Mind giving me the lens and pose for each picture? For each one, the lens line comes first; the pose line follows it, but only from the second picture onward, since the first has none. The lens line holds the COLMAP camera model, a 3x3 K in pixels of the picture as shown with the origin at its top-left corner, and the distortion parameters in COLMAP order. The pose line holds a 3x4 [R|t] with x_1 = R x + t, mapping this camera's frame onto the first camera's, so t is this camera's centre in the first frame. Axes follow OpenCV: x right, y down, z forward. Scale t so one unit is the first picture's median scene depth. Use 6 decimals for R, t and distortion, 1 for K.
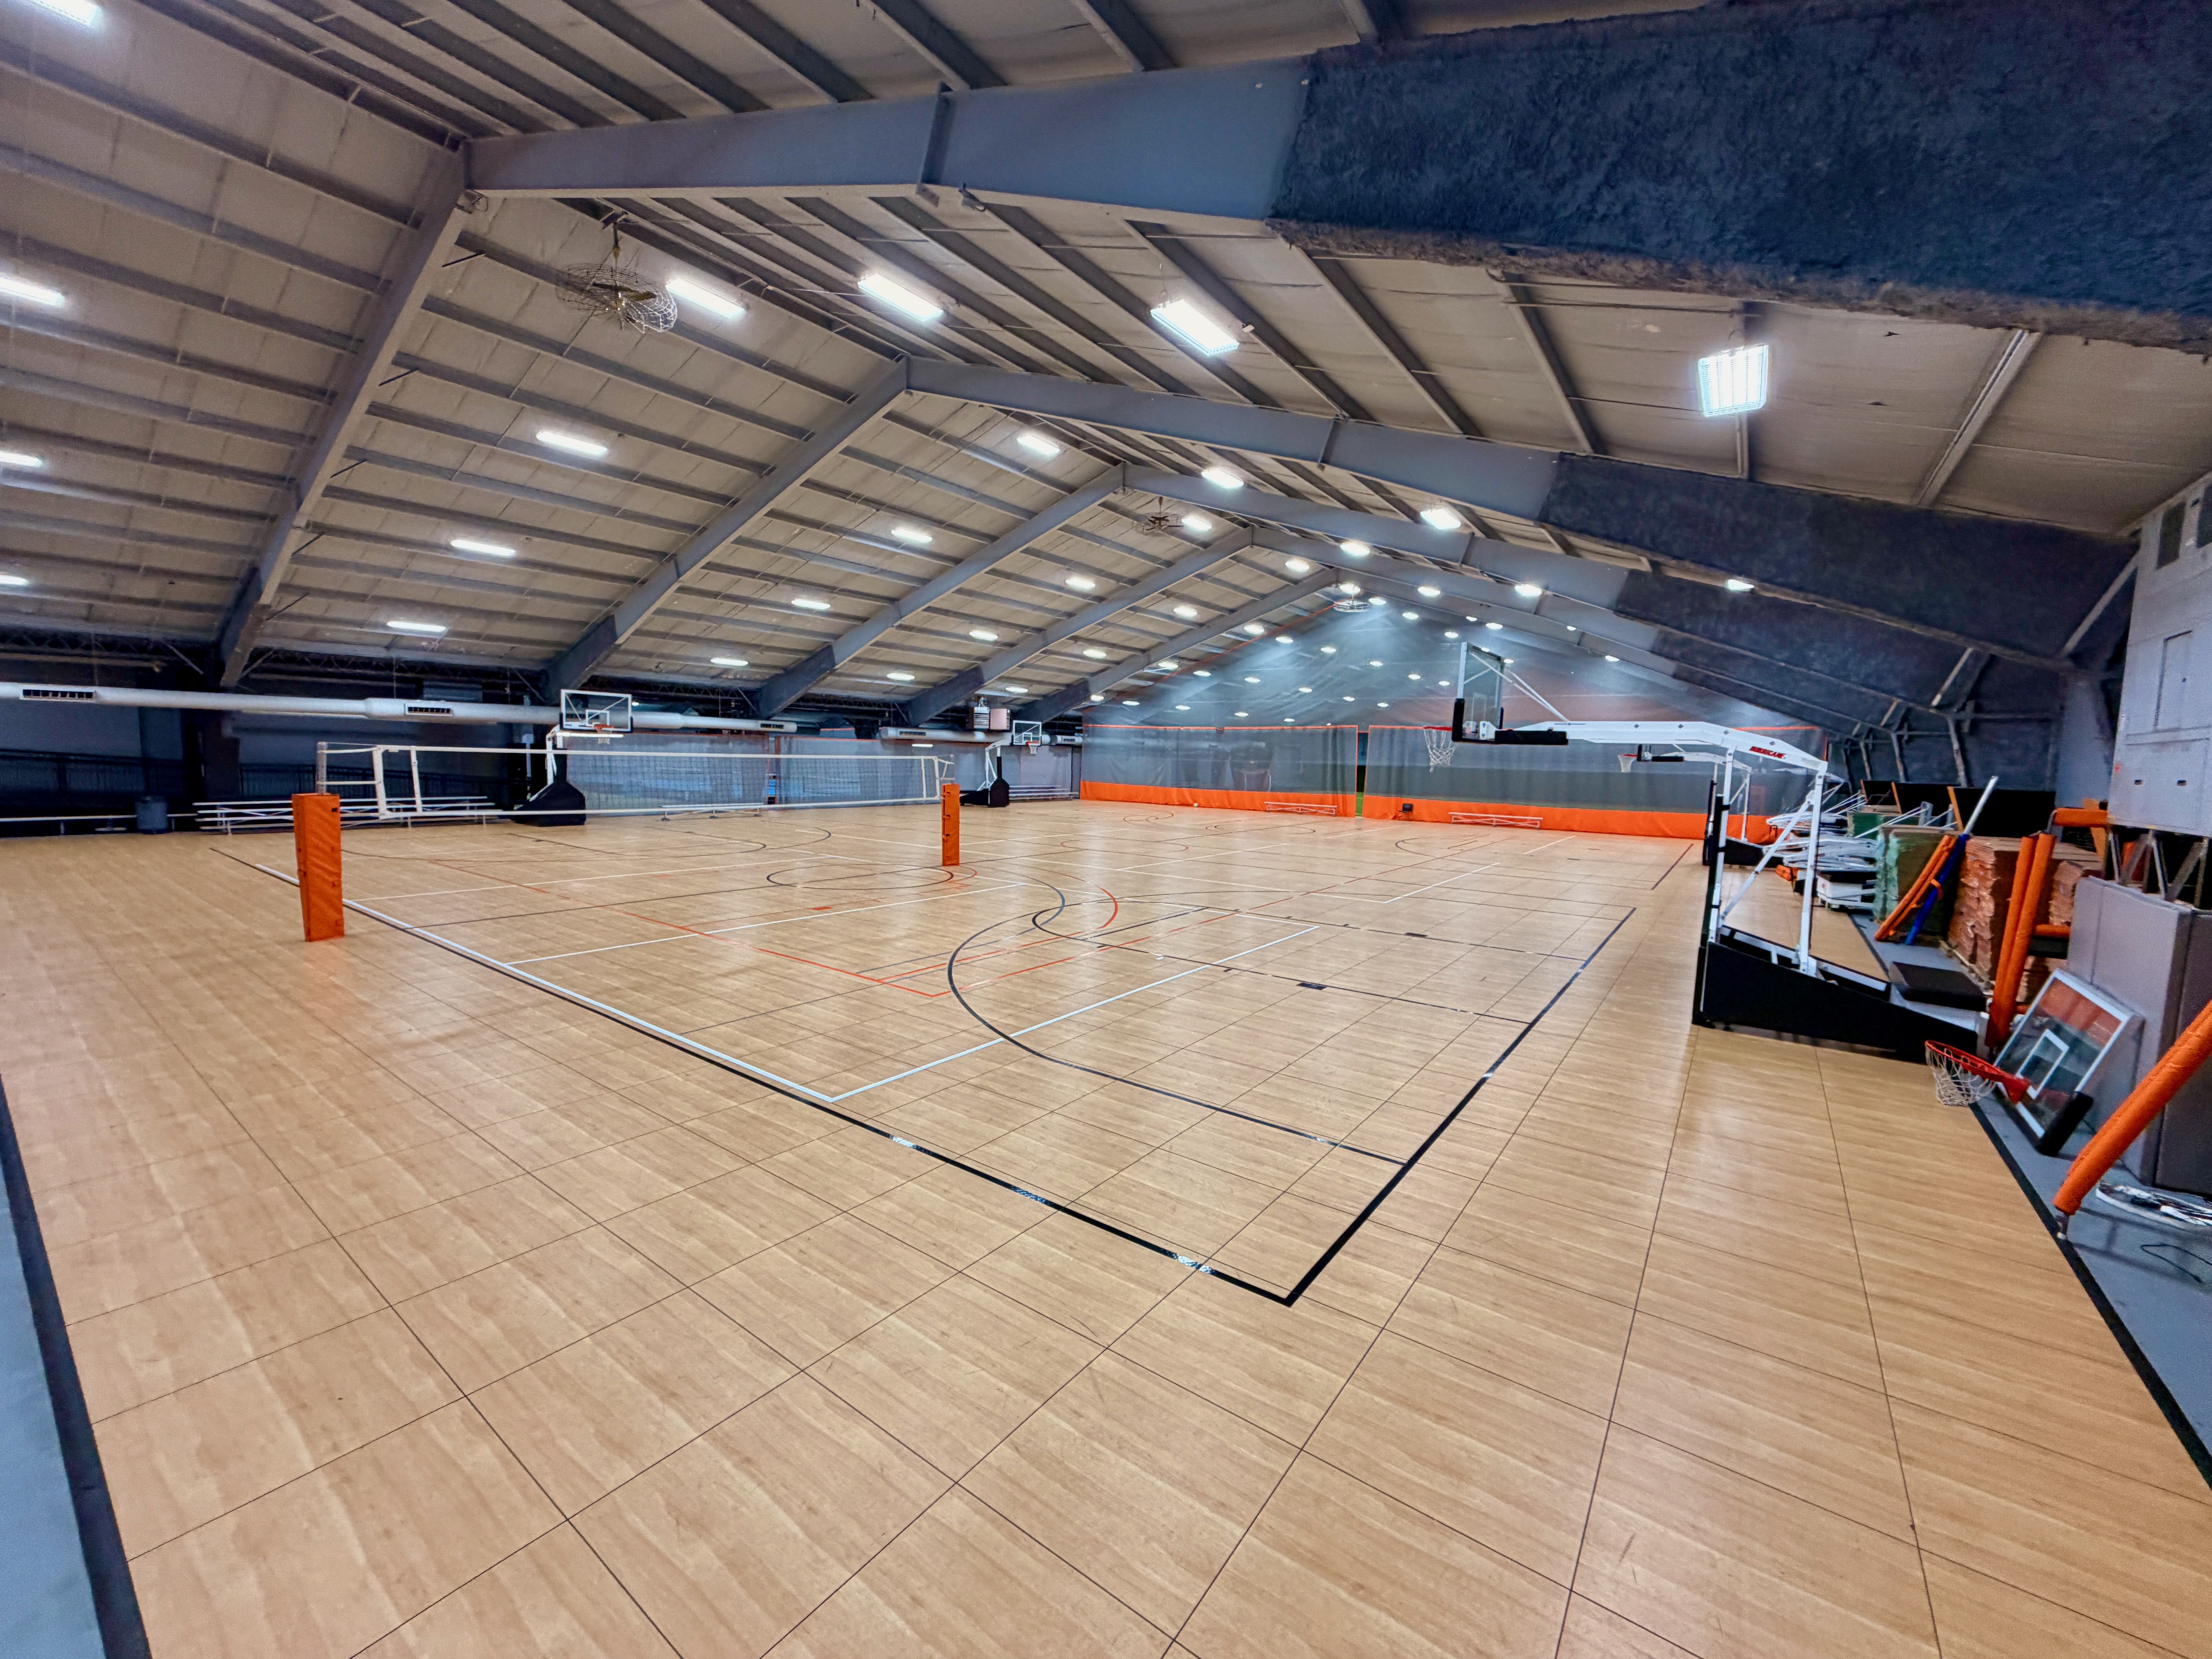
lens RADIAL K [[888.6, 0, 1095.2], [0, 888.6, 833.0], [0, 0, 1]] dist [0.000101, 0.000343]
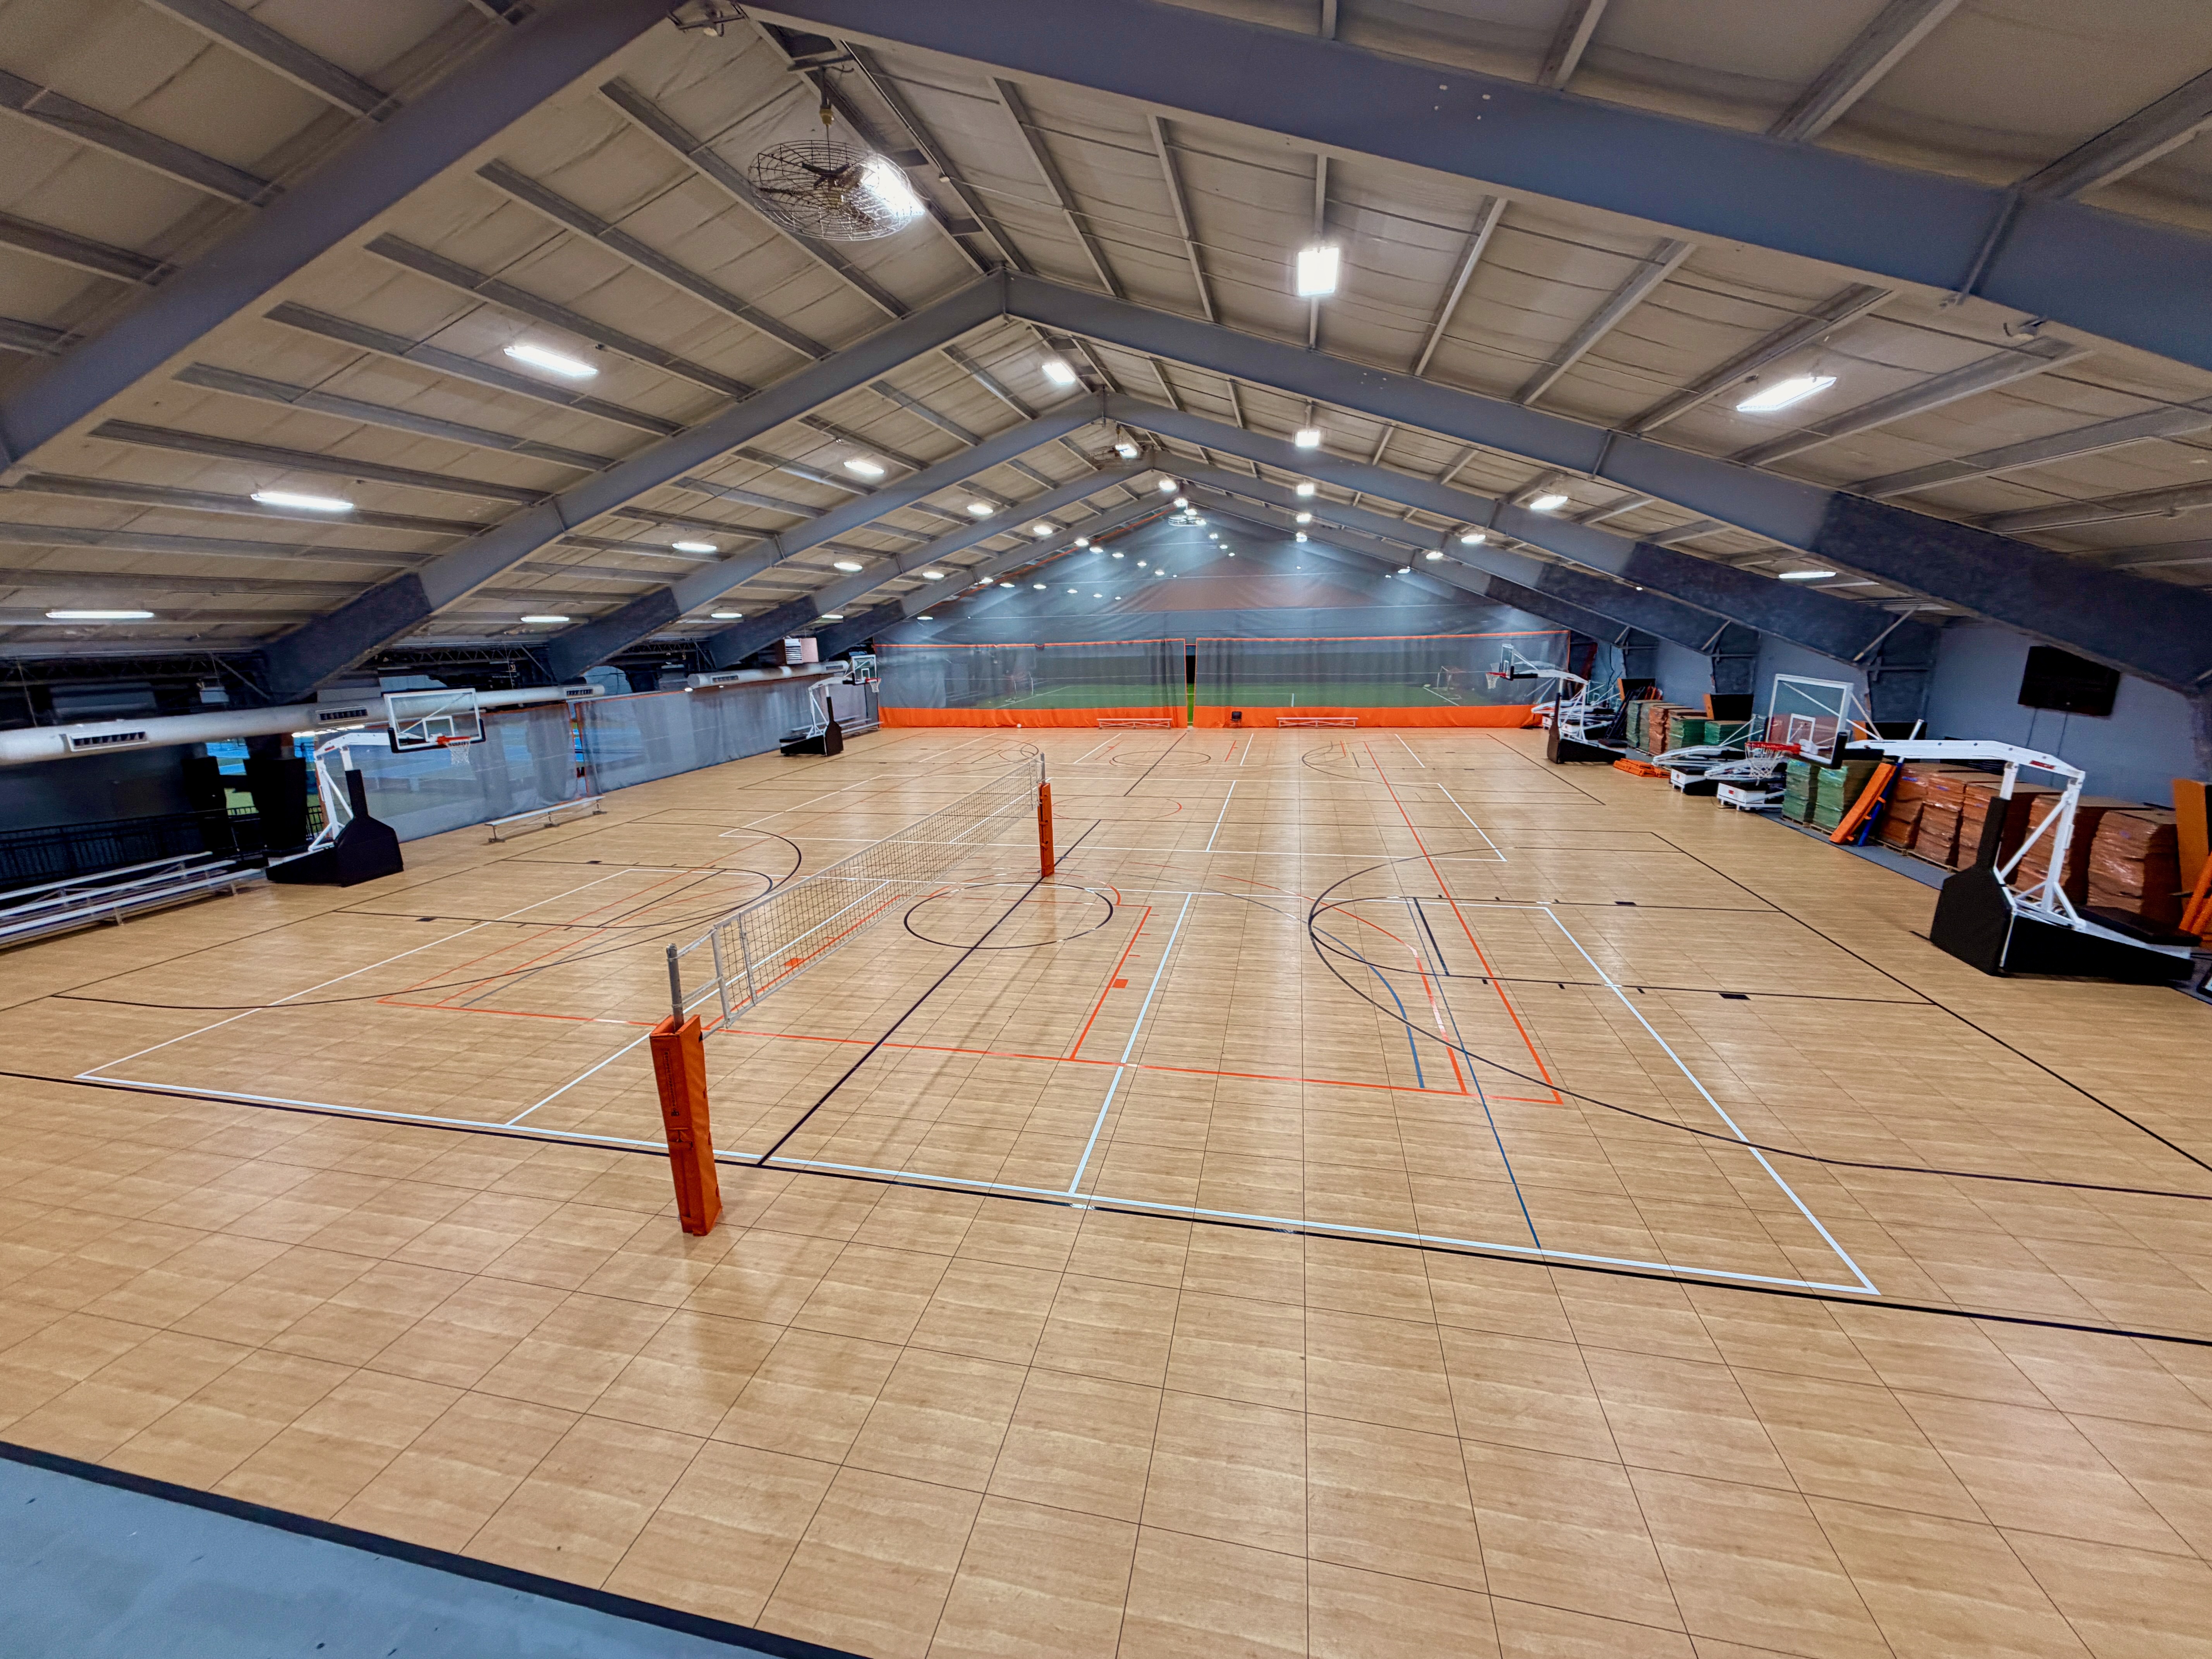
lens RADIAL K [[888.6, 0, 1097.3], [0, 888.6, 832.7], [0, 0, 1]] dist [0.000101, 0.000343]
pose [[0.909628, -0.141143, 0.390711, -0.388767], [0.084571, 0.983734, 0.158479, -0.120247], [-0.406724, -0.111114, 0.906769, 0.142057]]
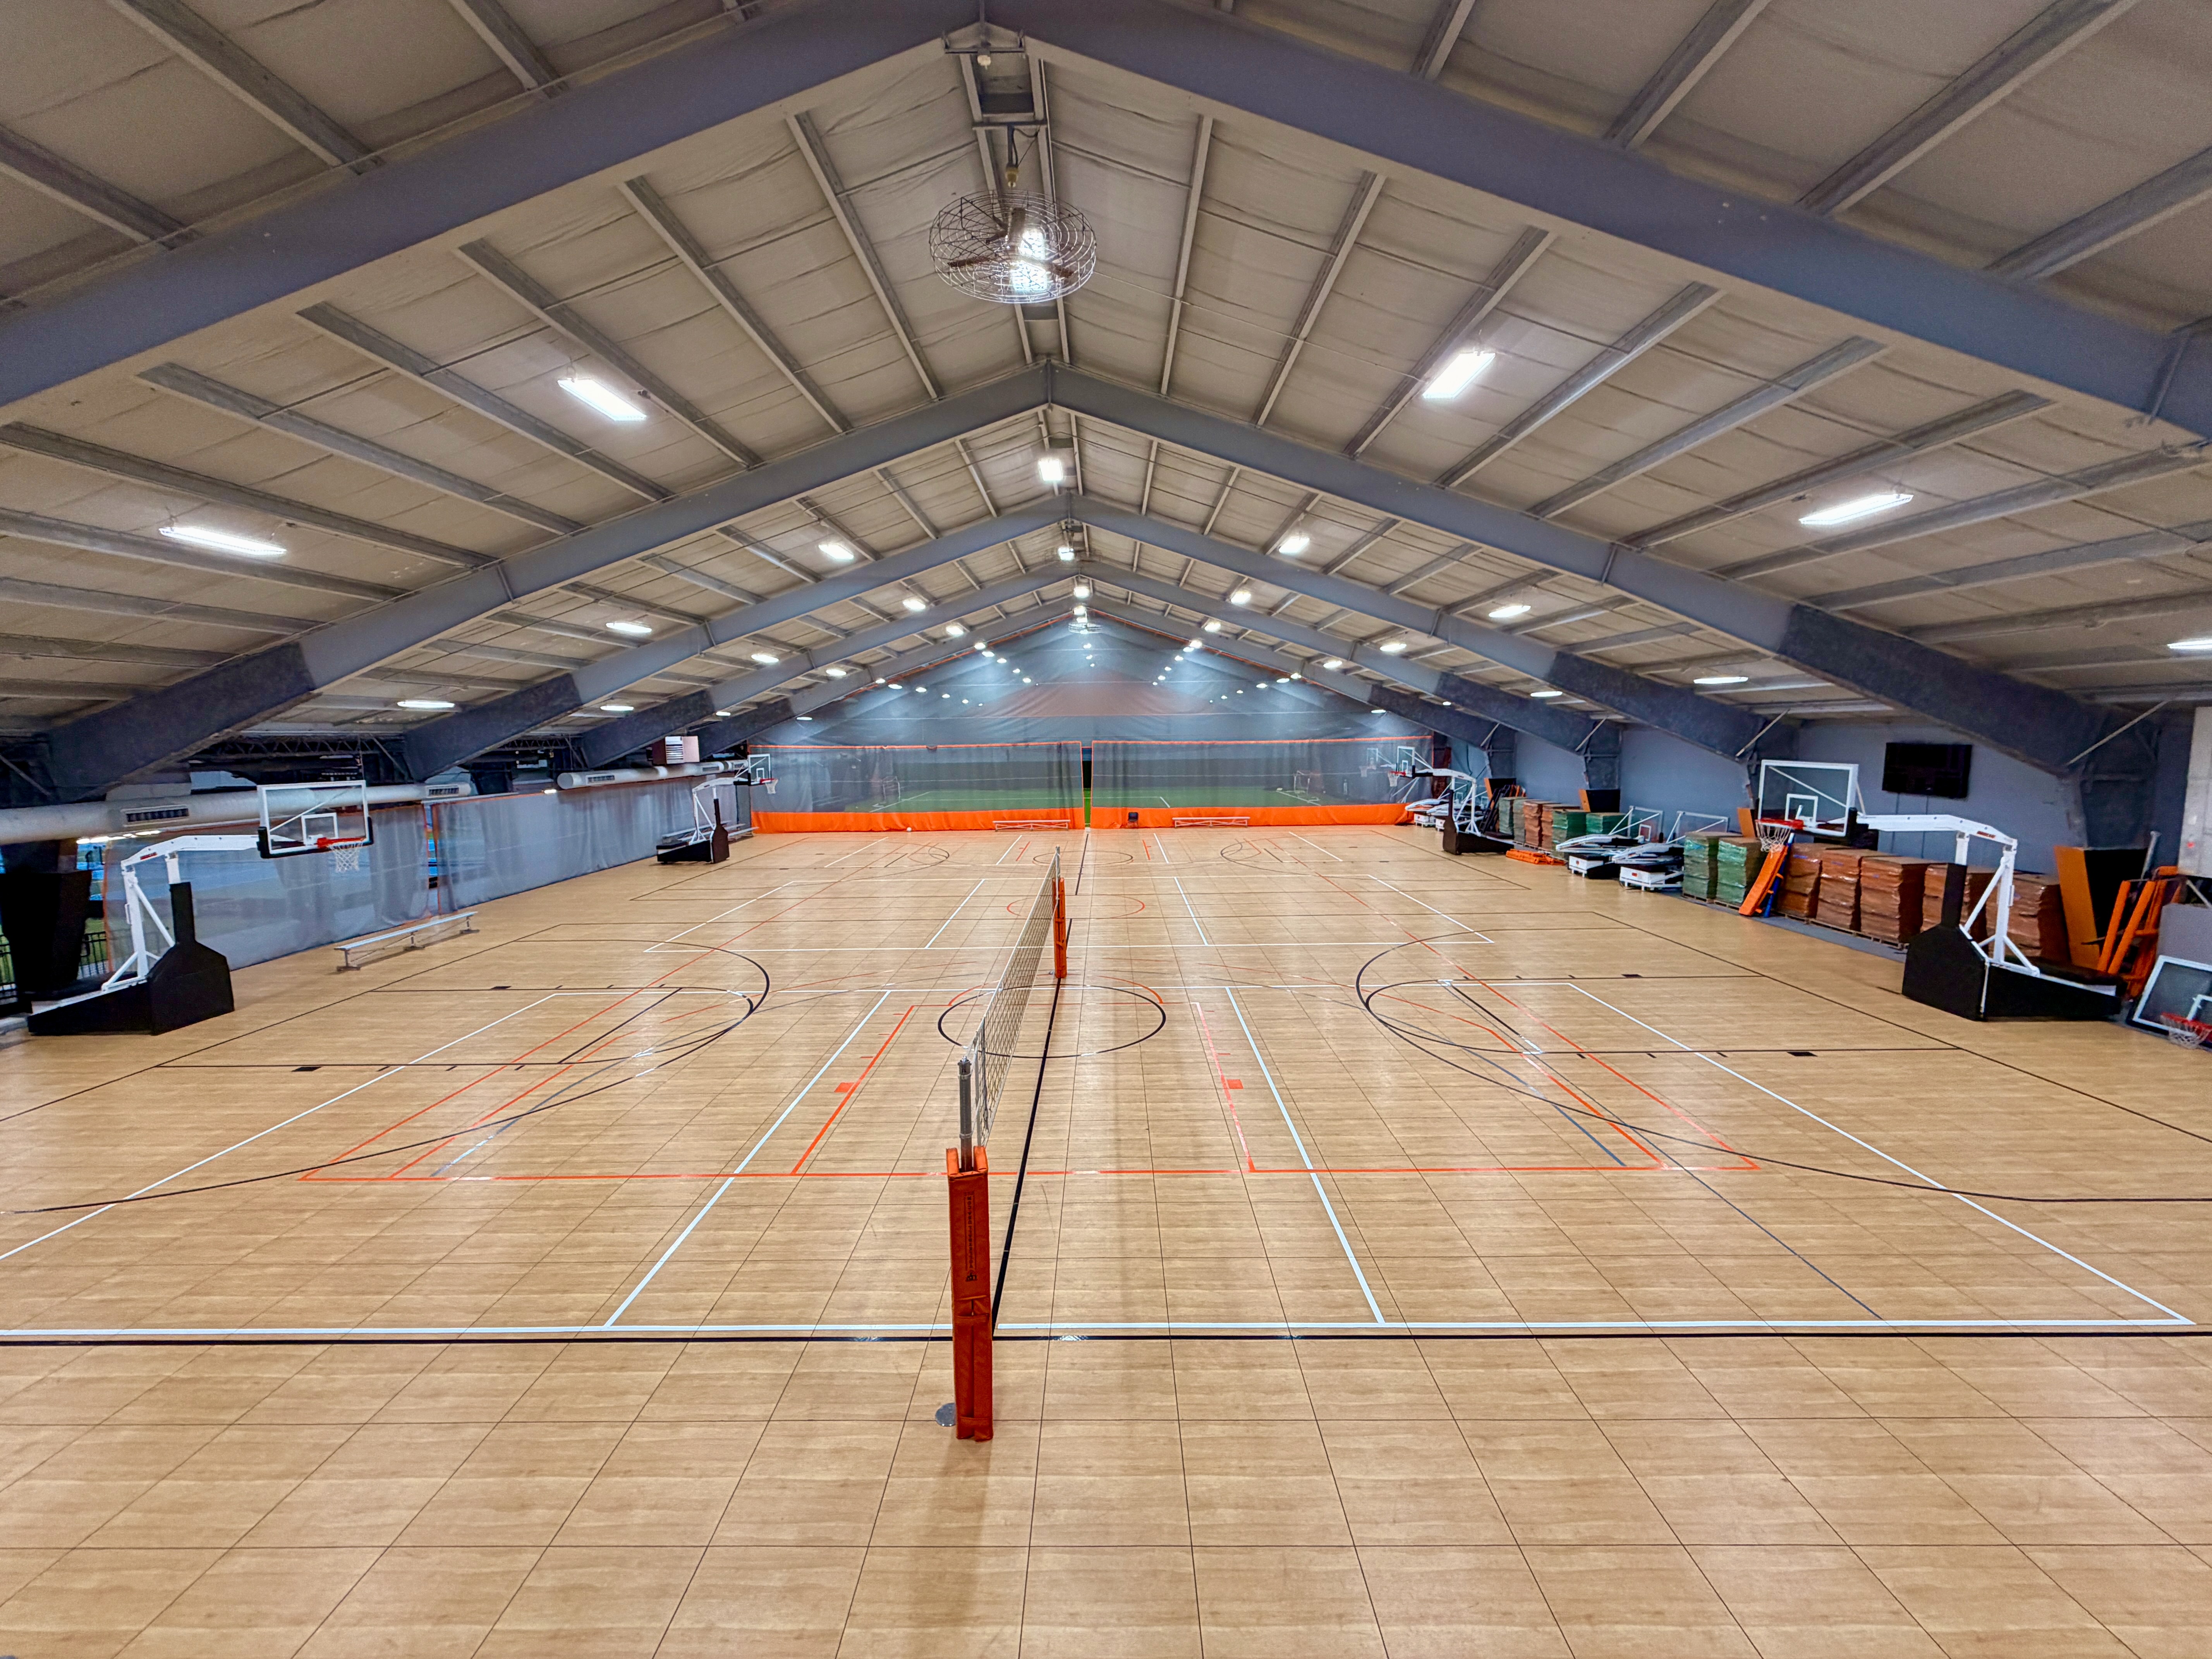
lens RADIAL K [[888.6, 0, 1099.1], [0, 888.6, 831.7], [0, 0, 1]] dist [0.000101, 0.000343]
pose [[0.804930, -0.103325, 0.584305, -0.514050], [0.088187, 0.994618, 0.054397, -0.118775], [-0.586780, 0.007742, 0.809709, 0.251306]]
